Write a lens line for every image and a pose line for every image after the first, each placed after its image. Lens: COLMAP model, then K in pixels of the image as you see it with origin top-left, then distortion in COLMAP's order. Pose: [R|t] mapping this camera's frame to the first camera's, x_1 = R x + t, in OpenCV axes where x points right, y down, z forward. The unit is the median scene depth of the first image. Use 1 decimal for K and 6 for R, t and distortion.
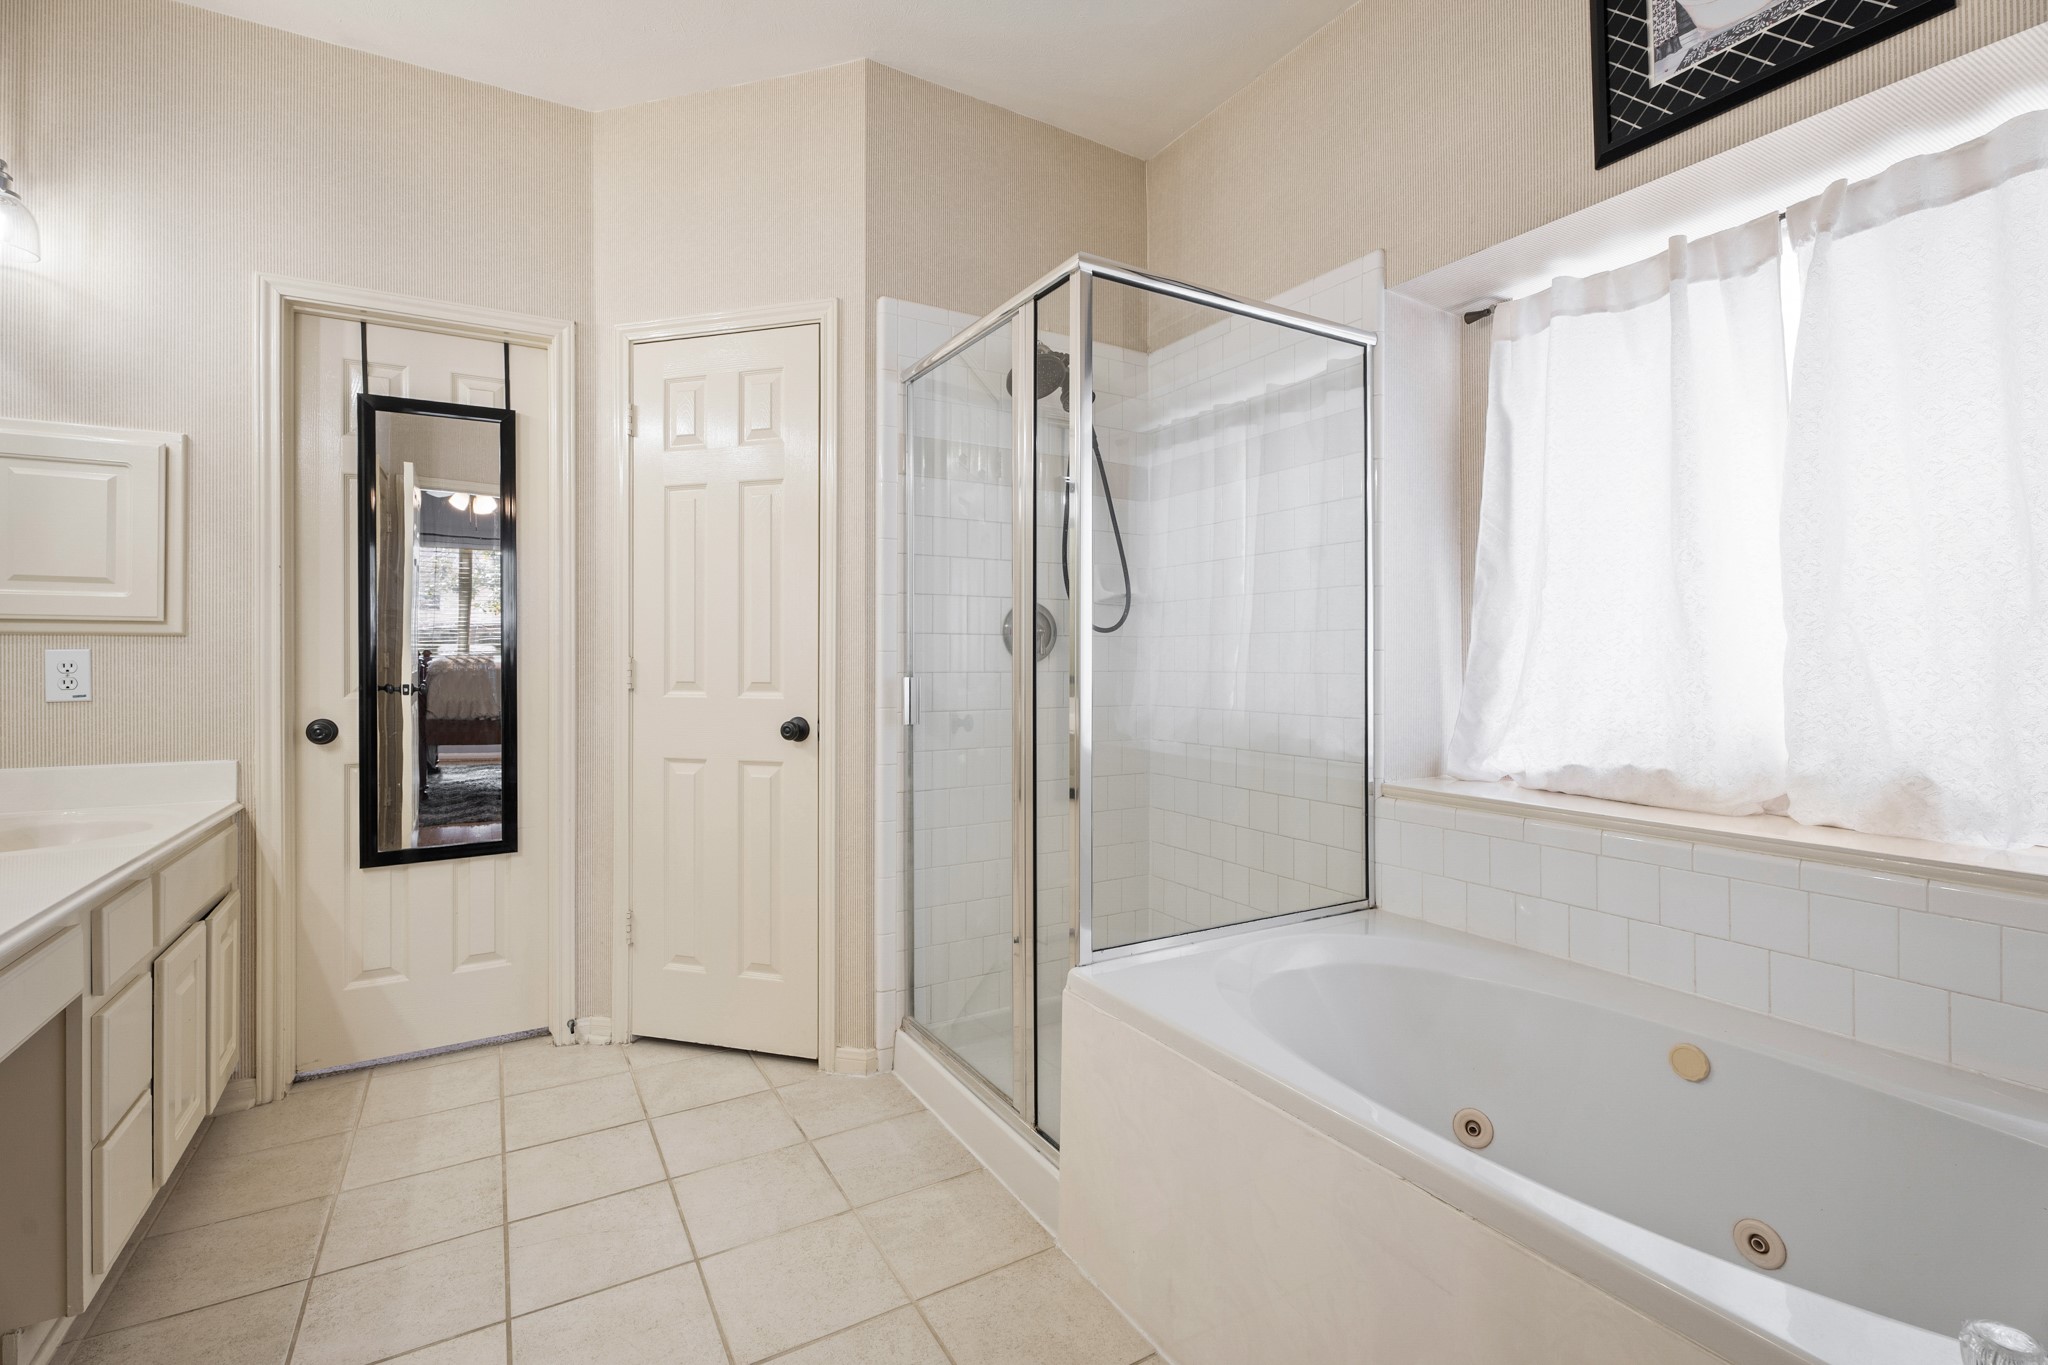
lens RADIAL K [[915.1, 0, 1022.8], [0, 915.1, 665.3], [0, 0, 1]] dist [-0.001874, -0.000061]
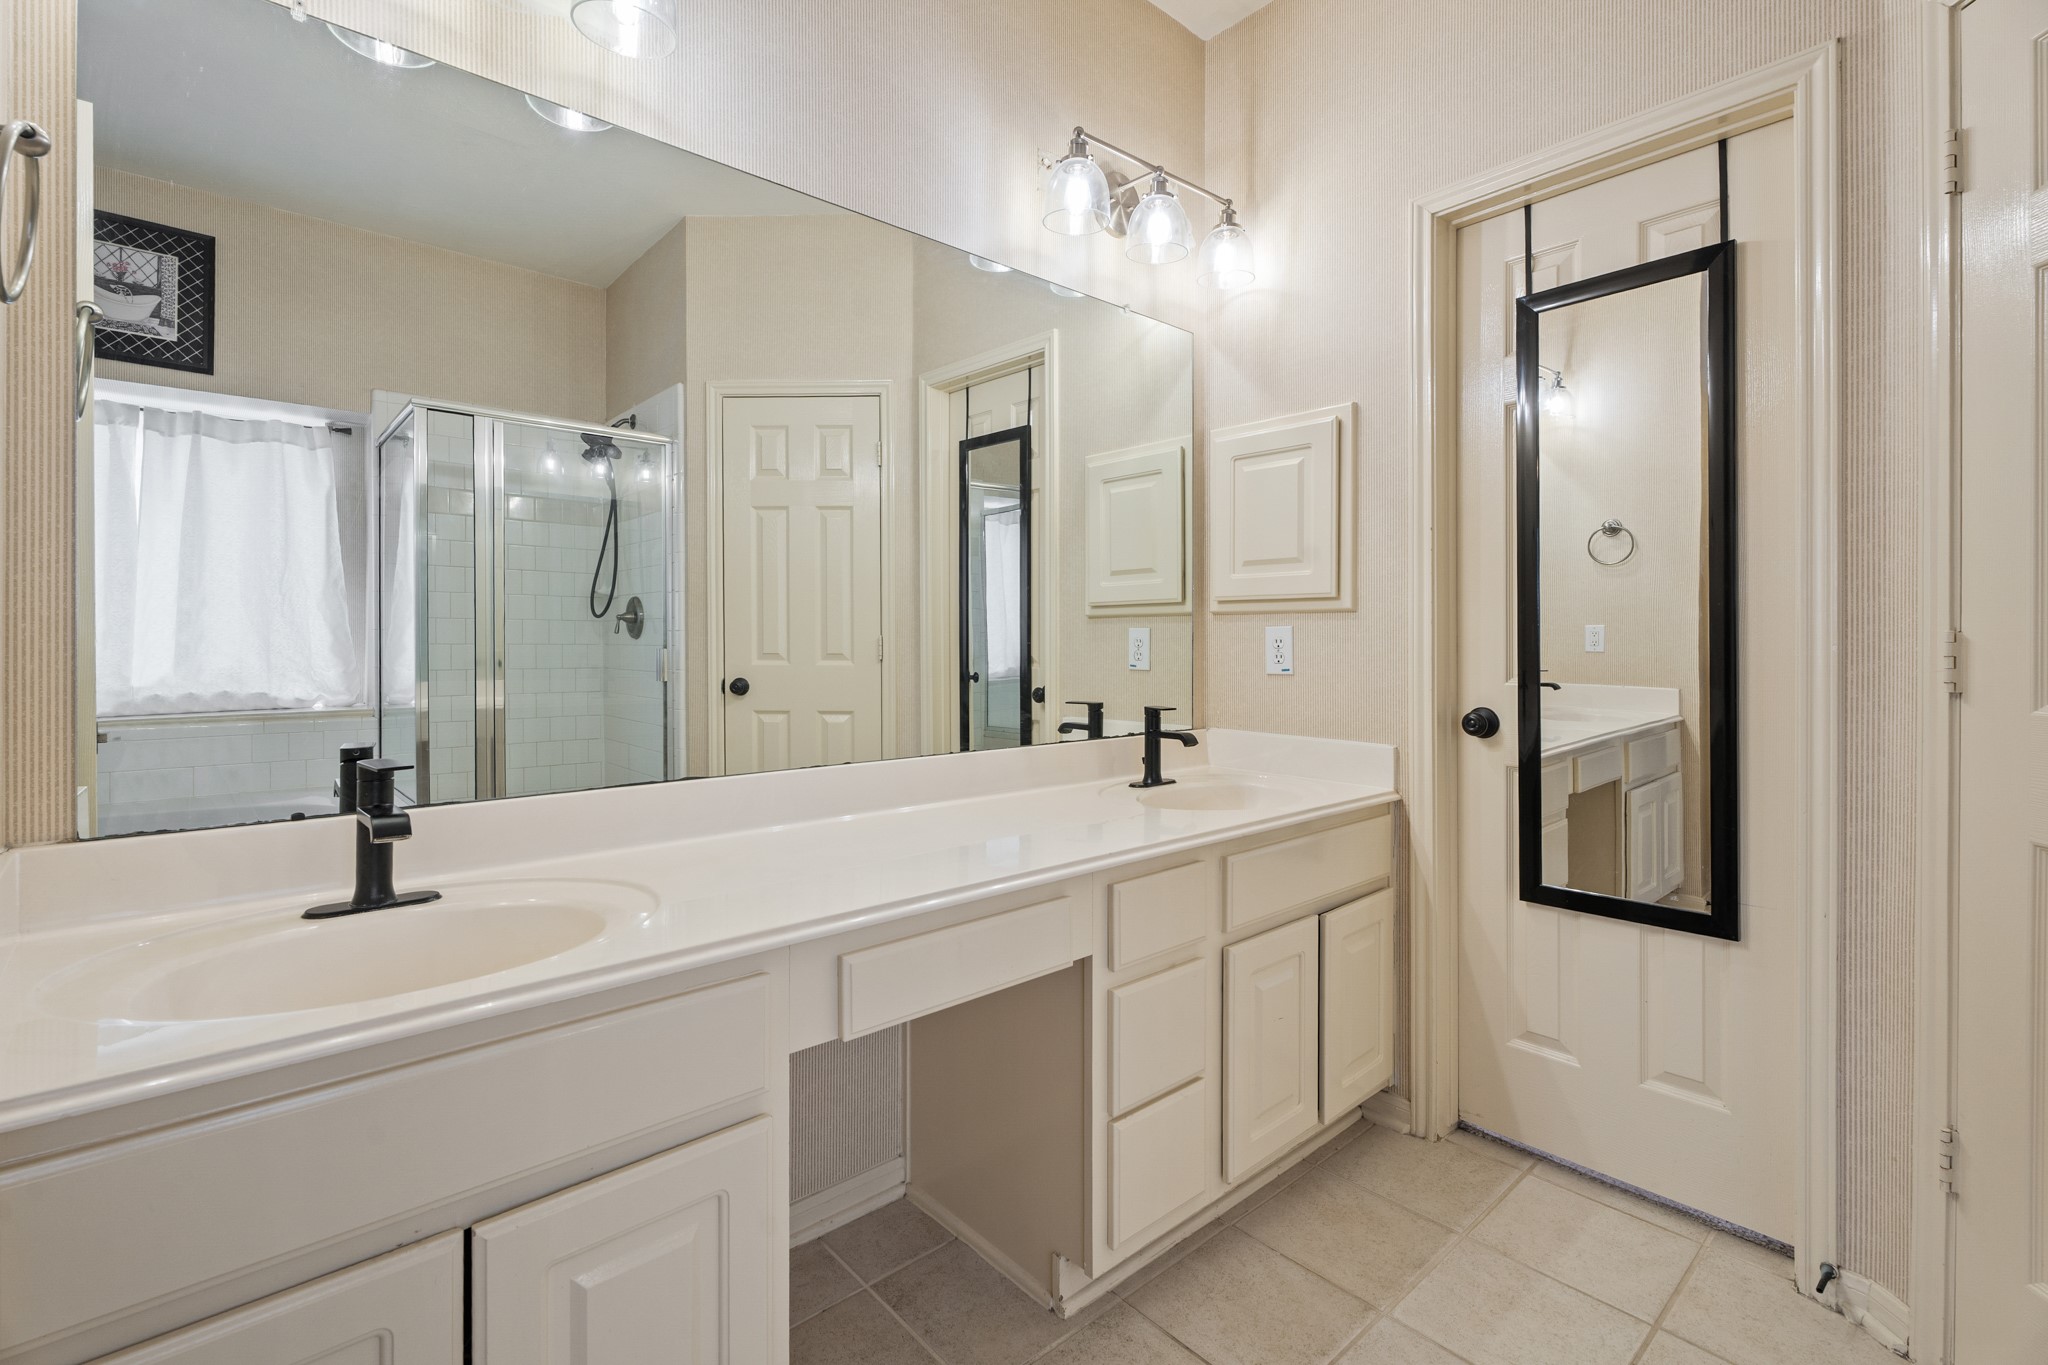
lens RADIAL K [[915.1, 0, 1030.3], [0, 915.1, 641.4], [0, 0, 1]] dist [-0.001874, -0.000061]
pose [[0.188935, 0.004395, -0.981980, -0.030602], [-0.007939, 0.999964, 0.002948, -0.000452], [0.981957, 0.007239, 0.188963, 0.445763]]
